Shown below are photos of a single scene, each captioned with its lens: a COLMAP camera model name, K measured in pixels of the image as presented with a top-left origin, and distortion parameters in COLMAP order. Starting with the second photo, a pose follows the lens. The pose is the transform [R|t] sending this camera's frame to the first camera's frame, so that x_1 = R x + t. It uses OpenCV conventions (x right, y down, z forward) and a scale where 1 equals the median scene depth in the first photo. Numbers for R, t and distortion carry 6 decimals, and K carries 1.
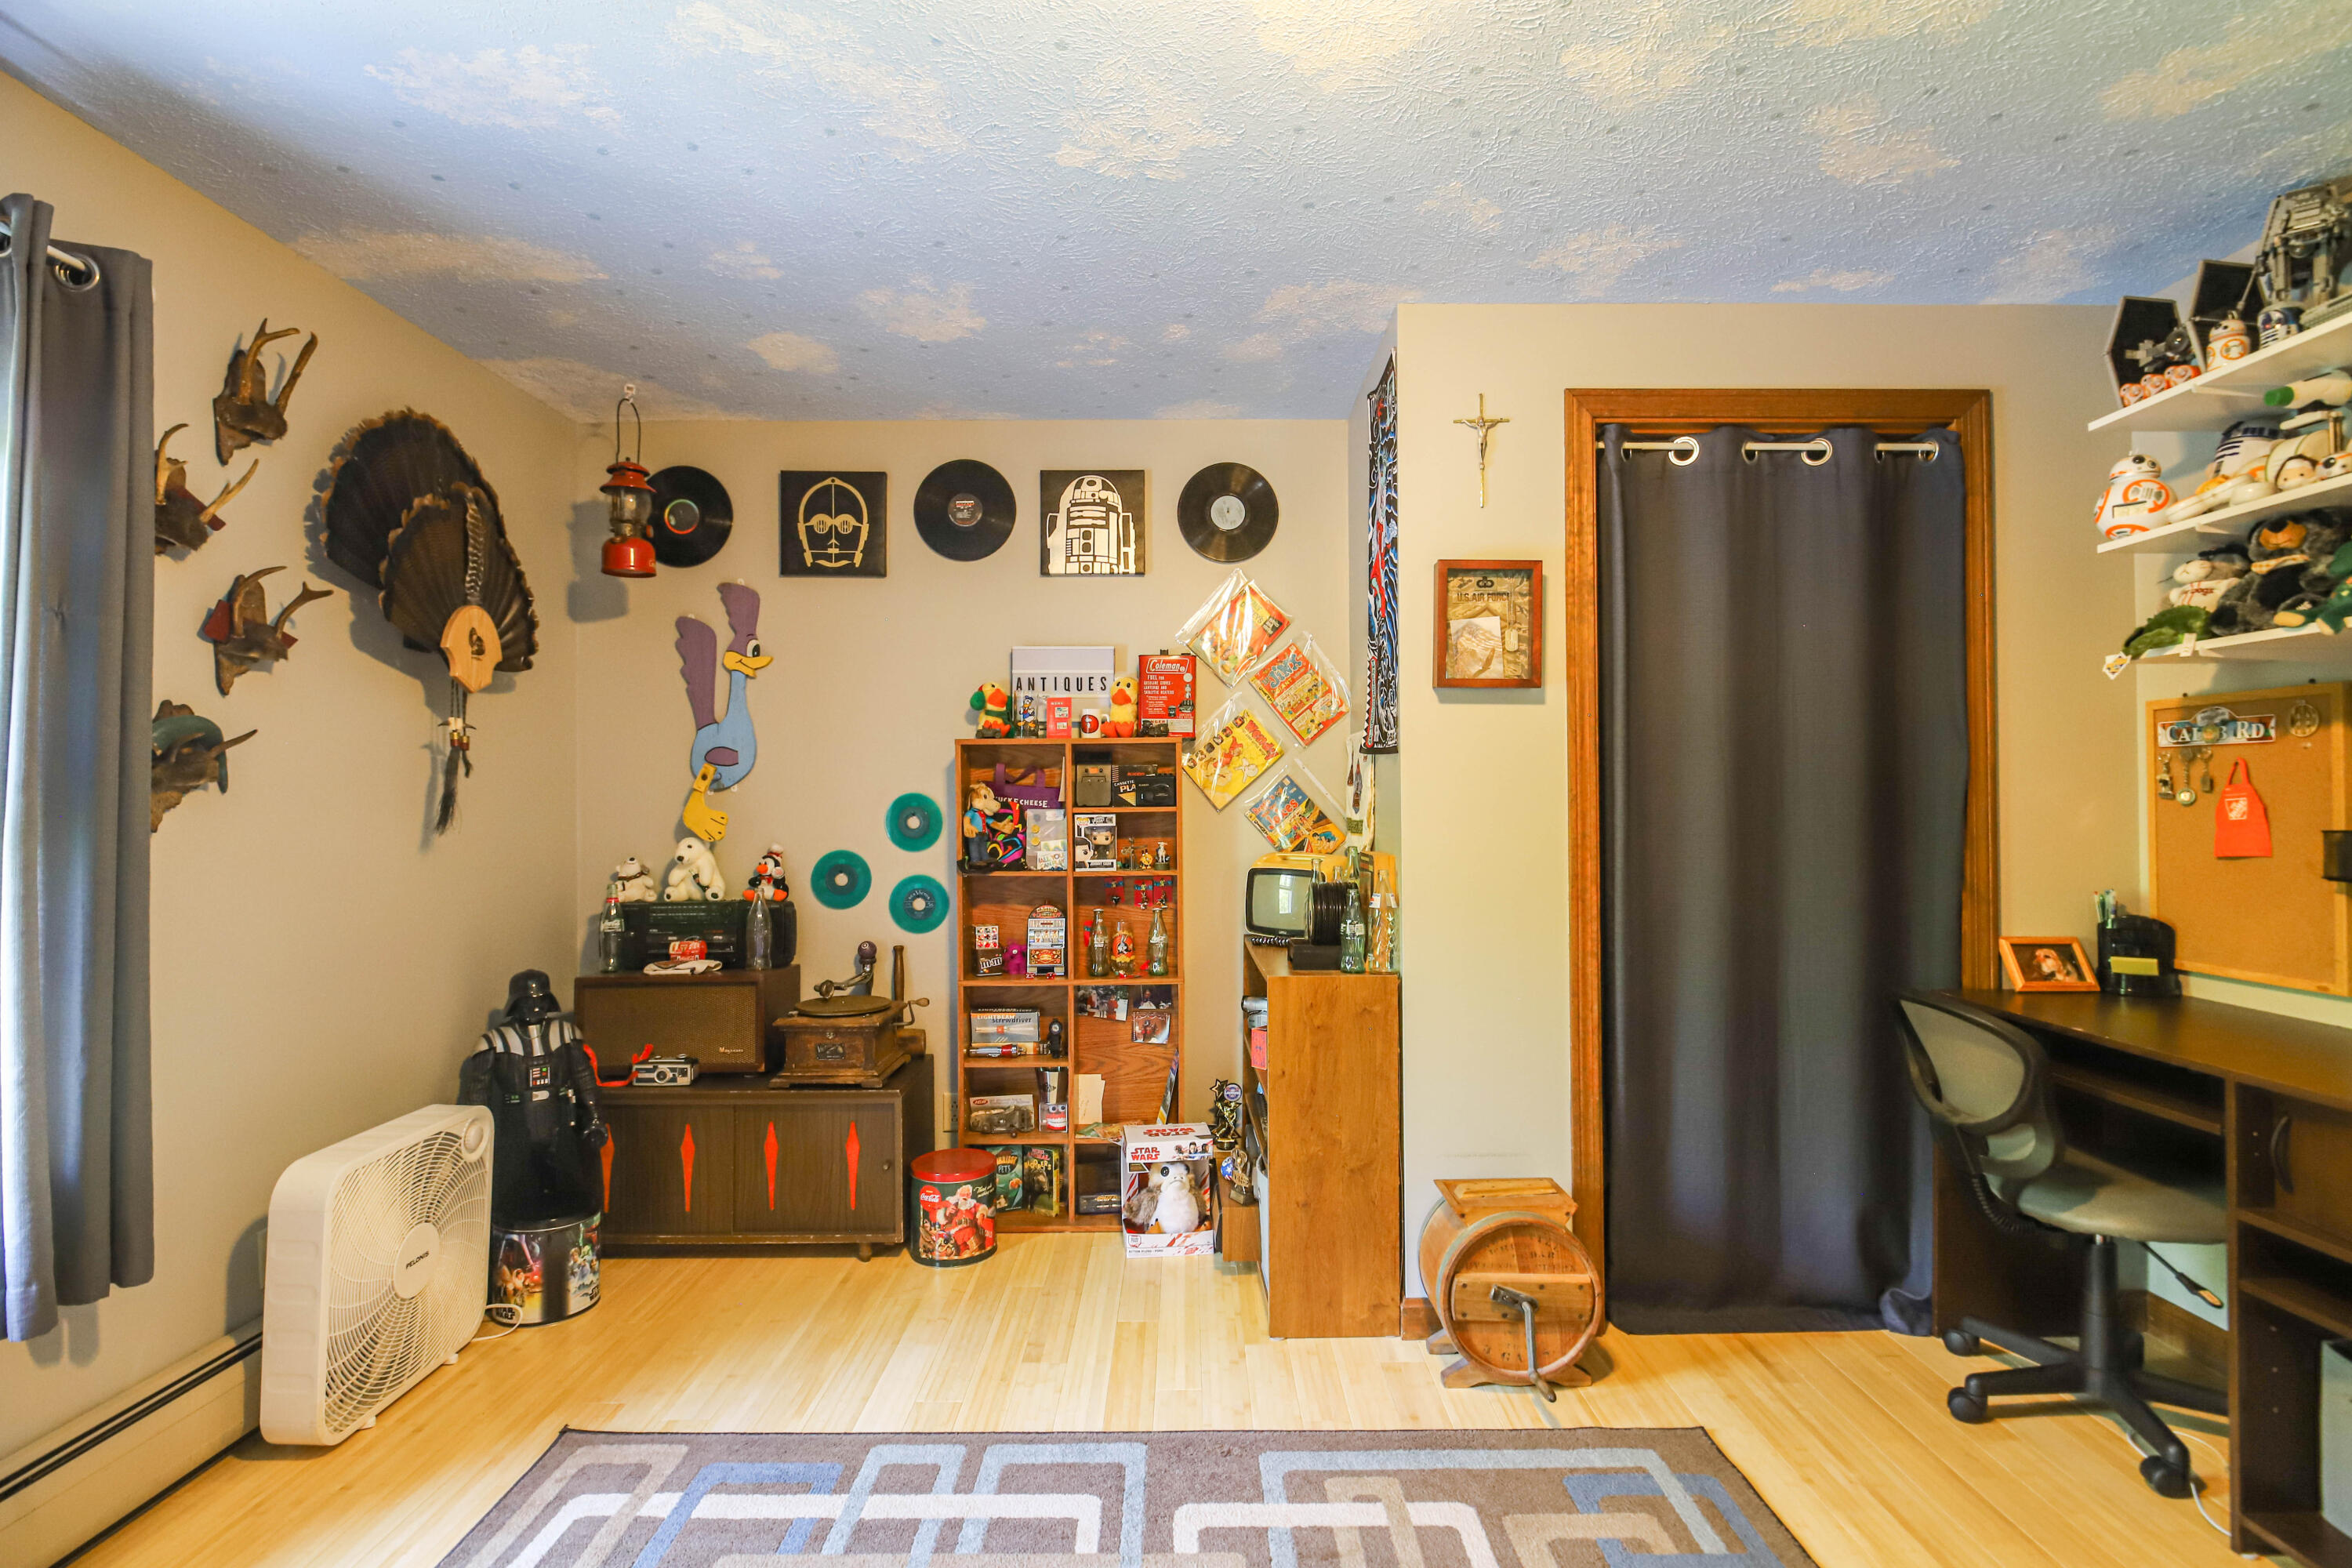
lens RADIAL K [[1154.3, 0, 1189.5], [0, 1154.3, 784.0], [0, 0, 1]] dist [0.000474, -0.004759]
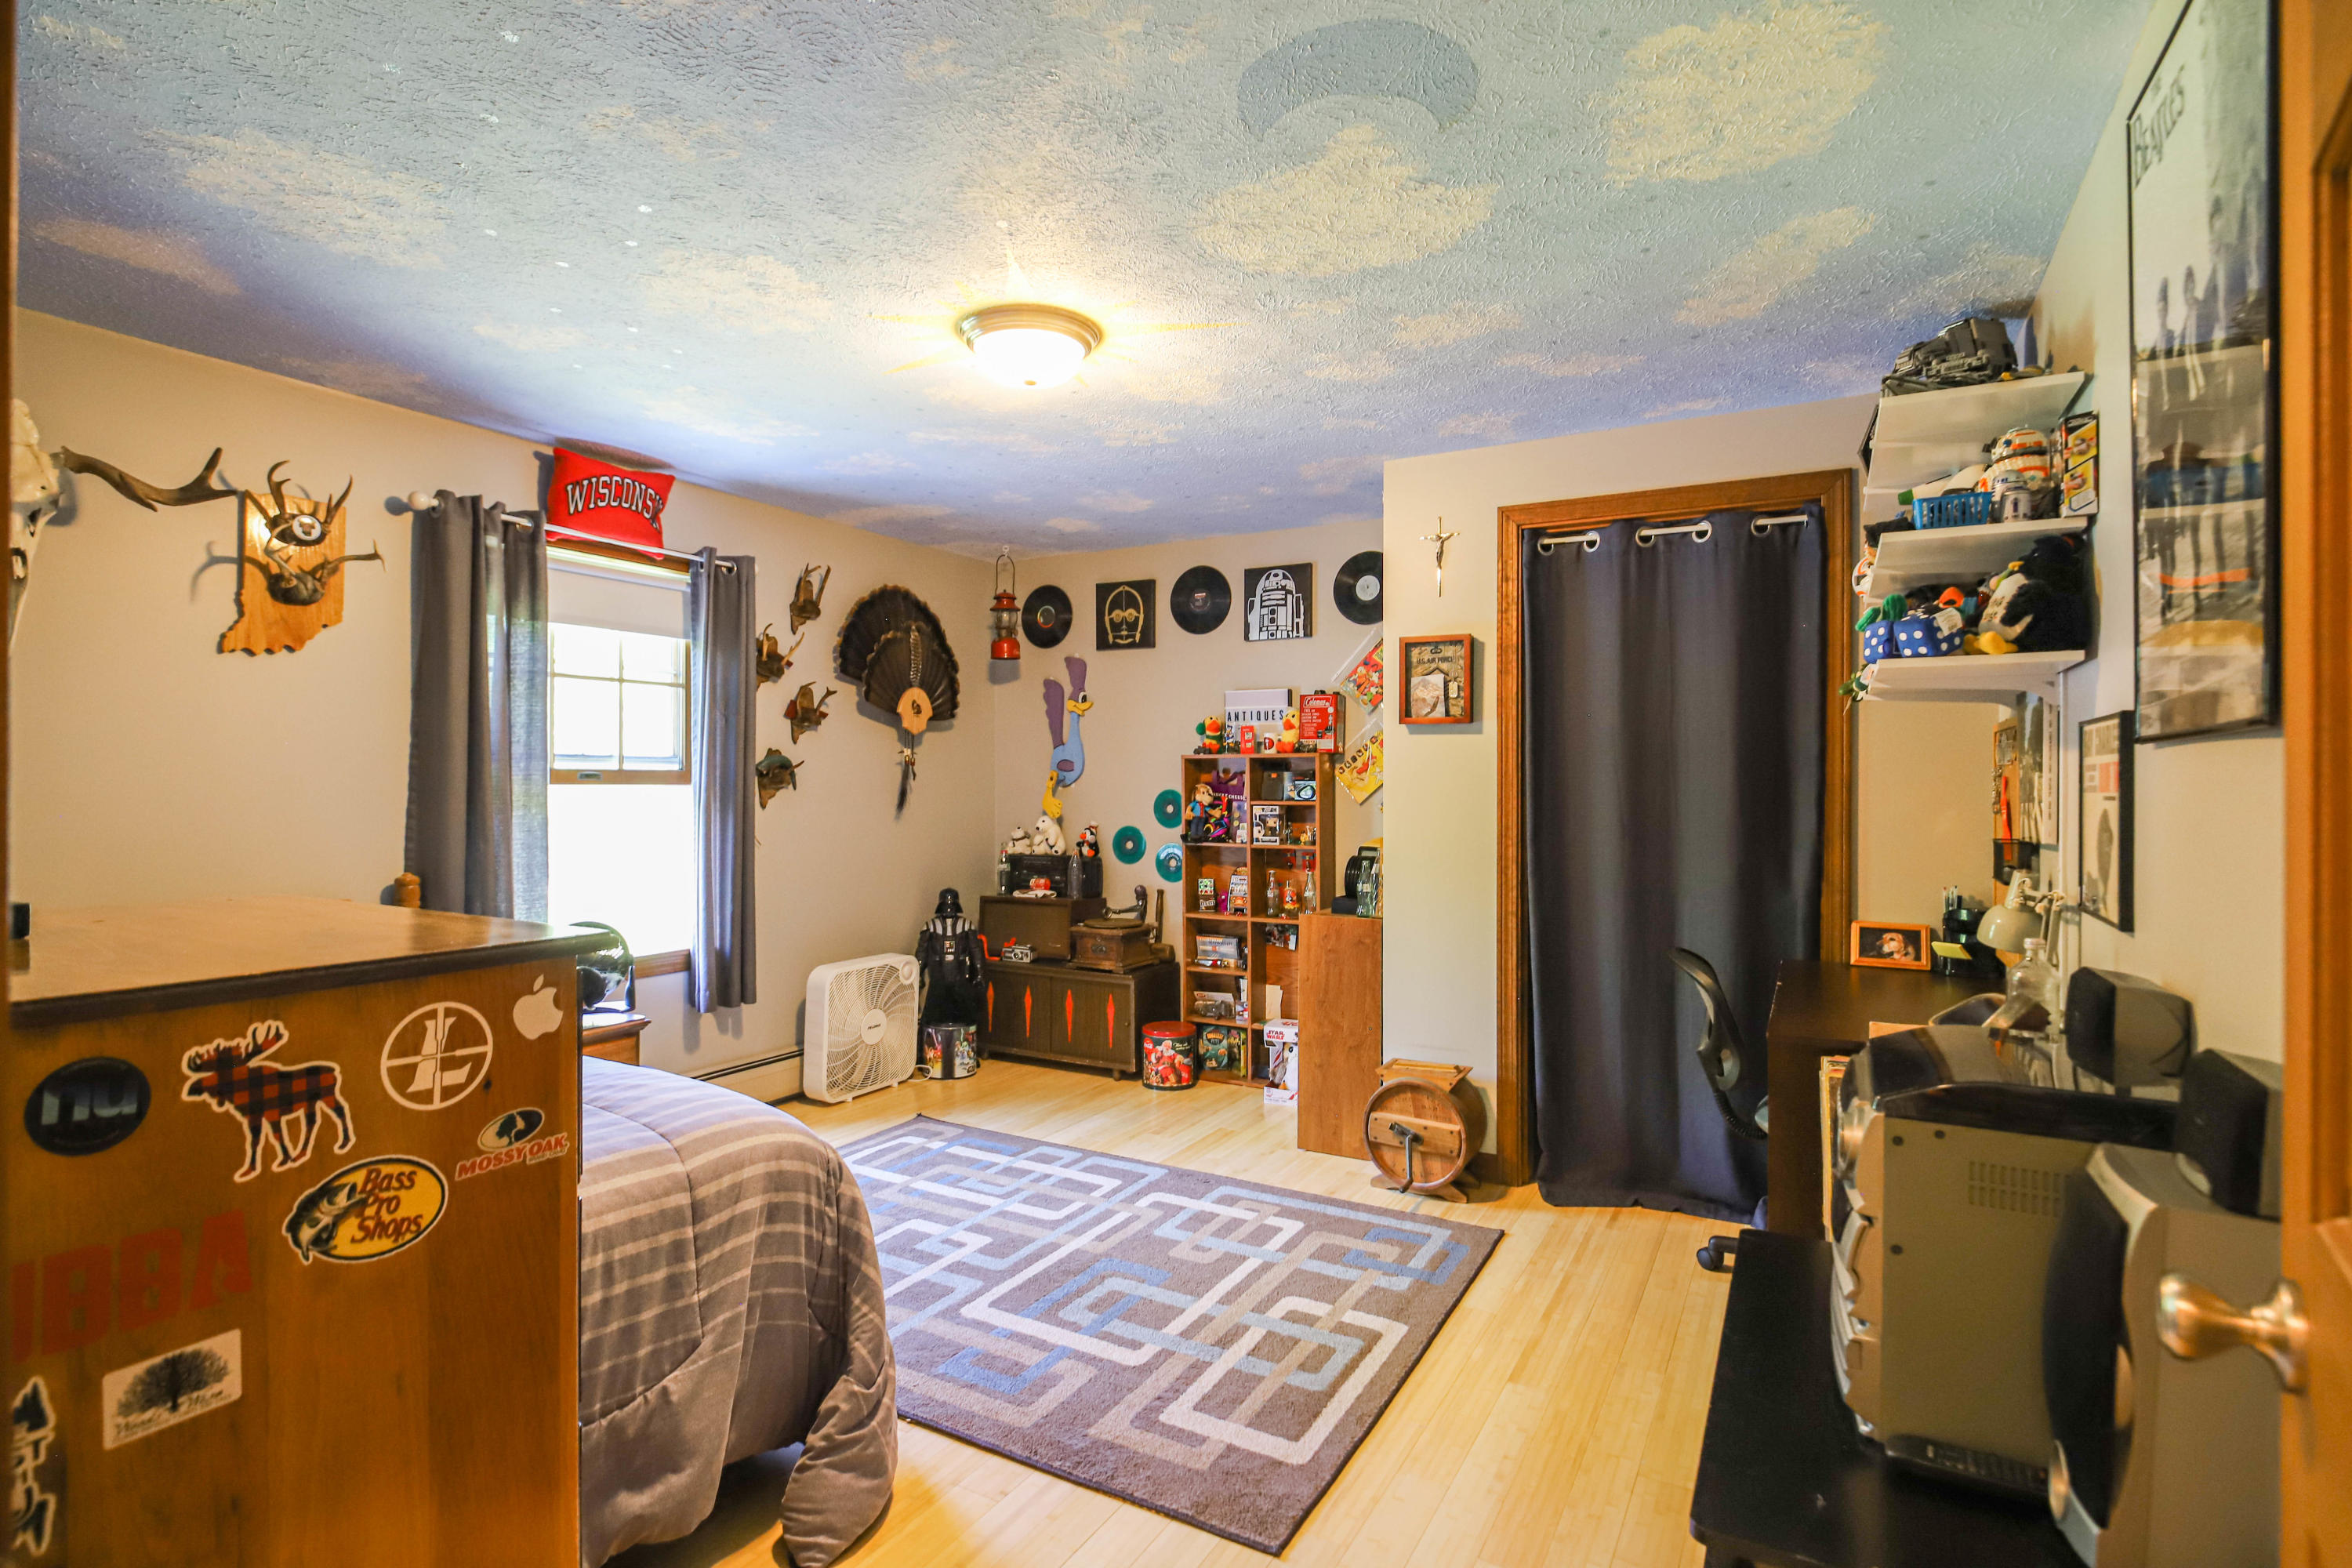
lens RADIAL K [[1154.3, 0, 1176.0], [0, 1154.3, 783.0], [0, 0, 1]] dist [0.000474, -0.004759]
pose [[0.866122, 0.007417, -0.499777, 0.687541], [-0.000076, 0.999892, 0.014708, -0.030146], [0.499832, -0.012701, 0.866029, -0.404290]]
